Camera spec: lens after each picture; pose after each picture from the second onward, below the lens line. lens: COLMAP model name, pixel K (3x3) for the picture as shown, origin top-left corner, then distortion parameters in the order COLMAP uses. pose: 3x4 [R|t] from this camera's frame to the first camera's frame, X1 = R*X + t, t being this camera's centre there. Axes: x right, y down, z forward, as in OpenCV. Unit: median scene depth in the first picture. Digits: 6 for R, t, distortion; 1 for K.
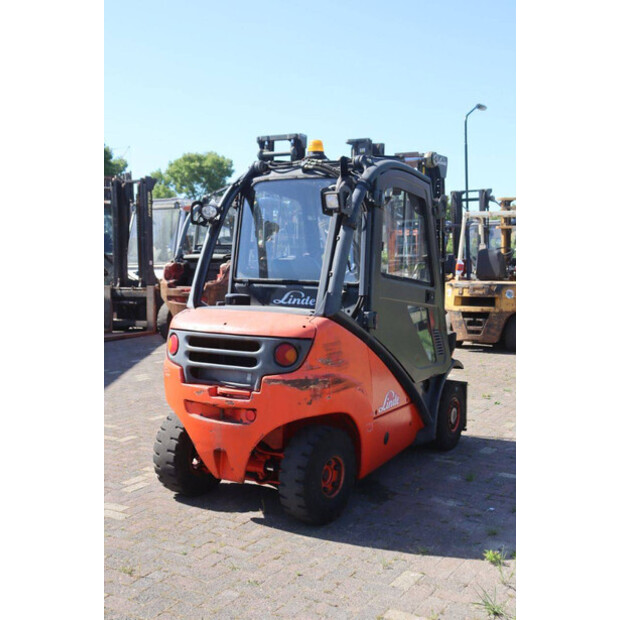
lens RADIAL K [[822.7, 0, 310.0], [0, 822.7, 310.0], [0, 0, 1]] dist [0.033410, 0.020158]
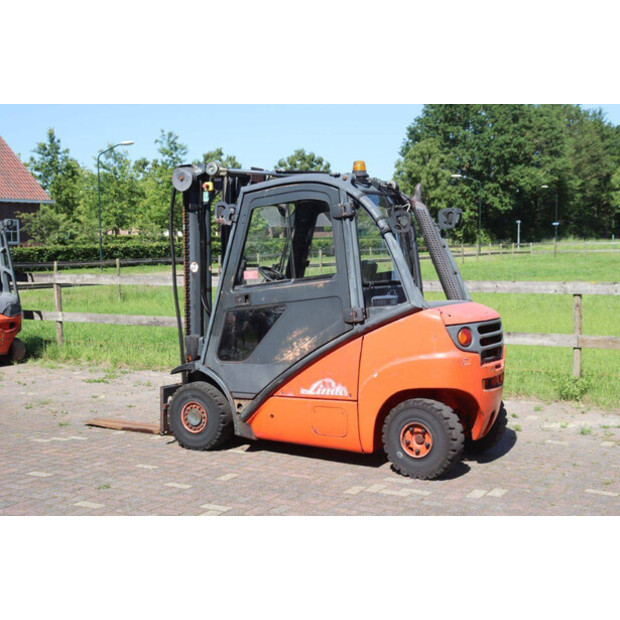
lens RADIAL K [[917.6, 0, 310.0], [0, 917.6, 310.0], [0, 0, 1]] dist [0.123830, -0.020248]
pose [[-0.018464, -0.068359, 0.997490, -1.441011], [0.086140, 0.993842, 0.069704, -0.104110], [-0.996112, 0.087211, -0.012462, 1.231066]]
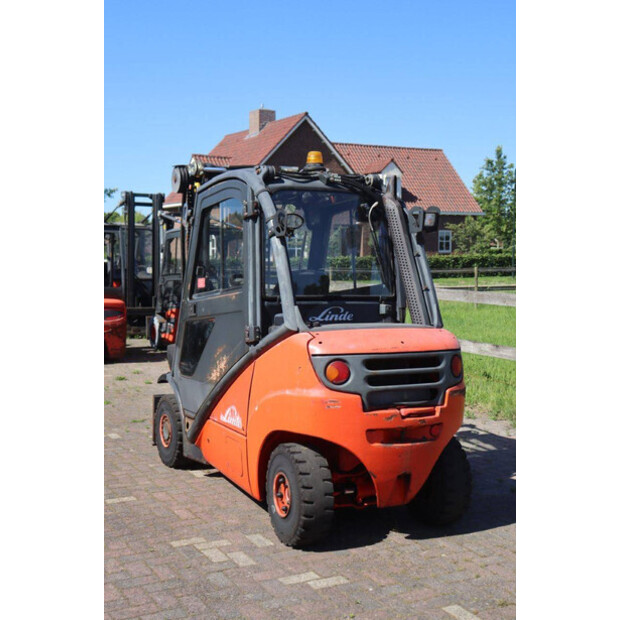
lens RADIAL K [[851.1, 0, 319.9], [0, 851.1, 308.1], [0, 0, 1]] dist [0.046419, 0.150249]
pose [[0.504398, -0.047236, 0.862178, -0.966125], [0.054620, 0.998248, 0.022736, -0.049189], [-0.861742, 0.035624, 0.506095, 0.550686]]
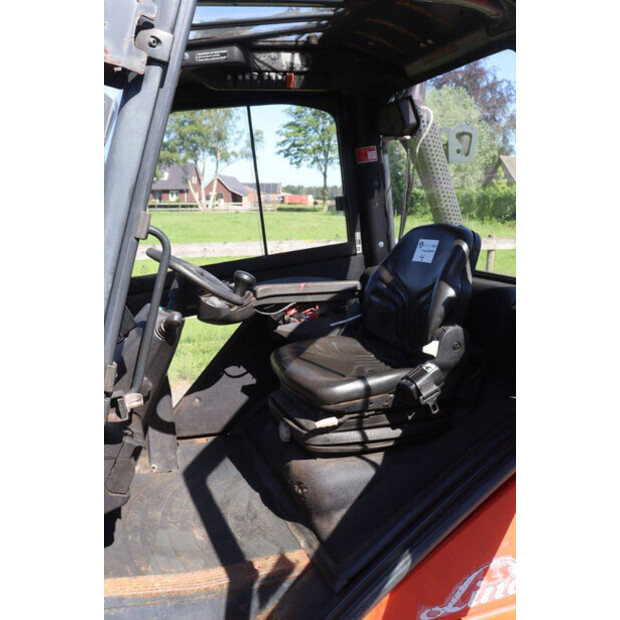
lens RADIAL K [[535.9, 0, 310.0], [0, 535.9, 310.0], [0, 0, 1]] dist [-0.120911, 0.005521]
pose [[-0.789128, -0.121566, 0.602078, -0.167452], [0.044482, 0.966334, 0.253415, -0.110151], [-0.612616, 0.226758, -0.757154, 1.440470]]
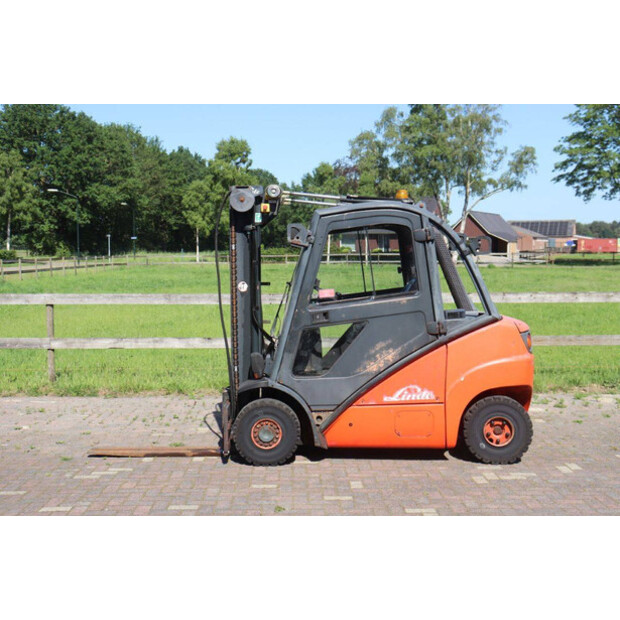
lens RADIAL K [[851.1, 0, 319.9], [0, 851.1, 308.1], [0, 0, 1]] dist [0.046419, 0.150249]
pose [[-0.523511, -0.050323, 0.850532, -1.198489], [0.072614, 0.991987, 0.103387, -0.187917], [-0.848919, 0.115884, -0.515662, 2.032683]]
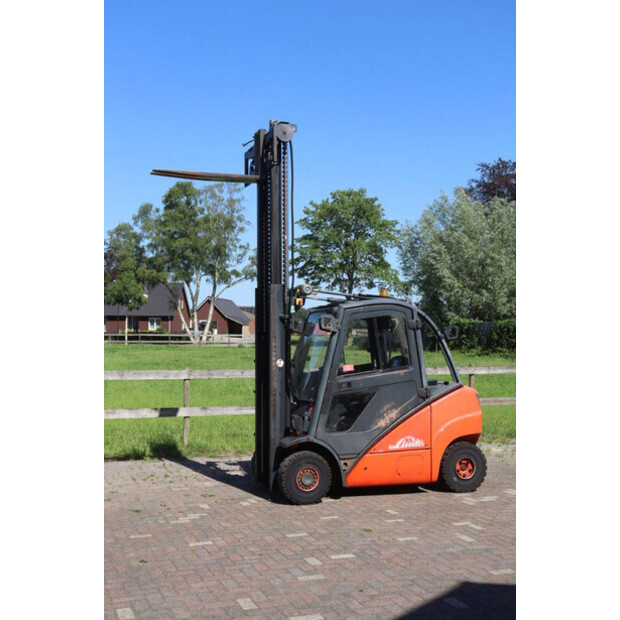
lens RADIAL K [[777.1, 0, 310.0], [0, 777.1, 310.0], [0, 0, 1]] dist [0.021363, 0.019417]
pose [[-0.776654, 0.018833, 0.629646, -1.007395], [0.048400, 0.998382, 0.029838, -0.244866], [-0.628065, 0.053649, -0.776309, 2.645421]]
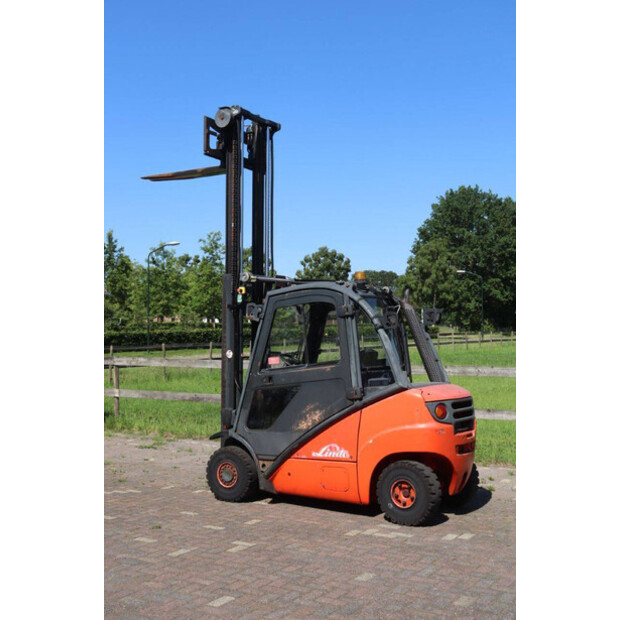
lens RADIAL K [[834.0, 0, 307.2], [0, 834.0, 300.5], [0, 0, 1]] dist [0.024433, 0.034329]
pose [[0.013224, 0.037998, 0.999190, -1.652825], [0.079426, 0.996080, -0.038931, -0.115228], [-0.996753, 0.079877, 0.010154, 1.208723]]
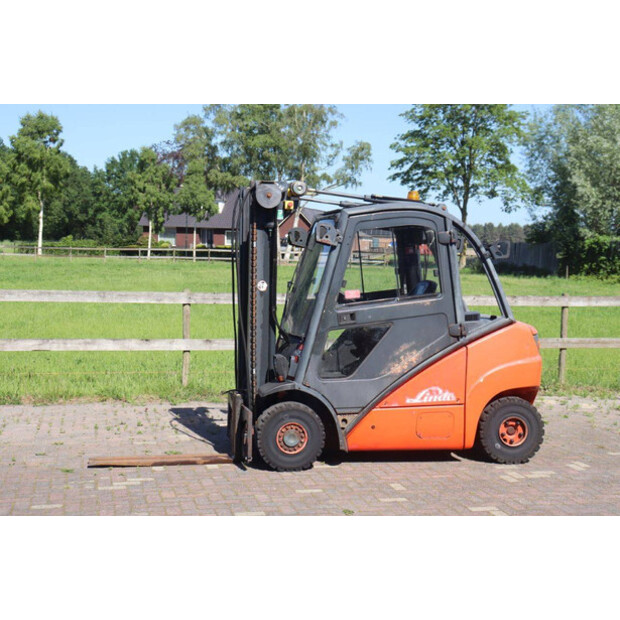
lens RADIAL K [[922.0, 0, 321.3], [0, 922.0, 308.8], [0, 0, 1]] dist [0.109180, 0.052834]
pose [[-0.697937, -0.057295, 0.713864, -1.044675], [0.036893, 0.992595, 0.115736, -0.217384], [-0.715209, 0.107113, -0.690654, 2.368297]]
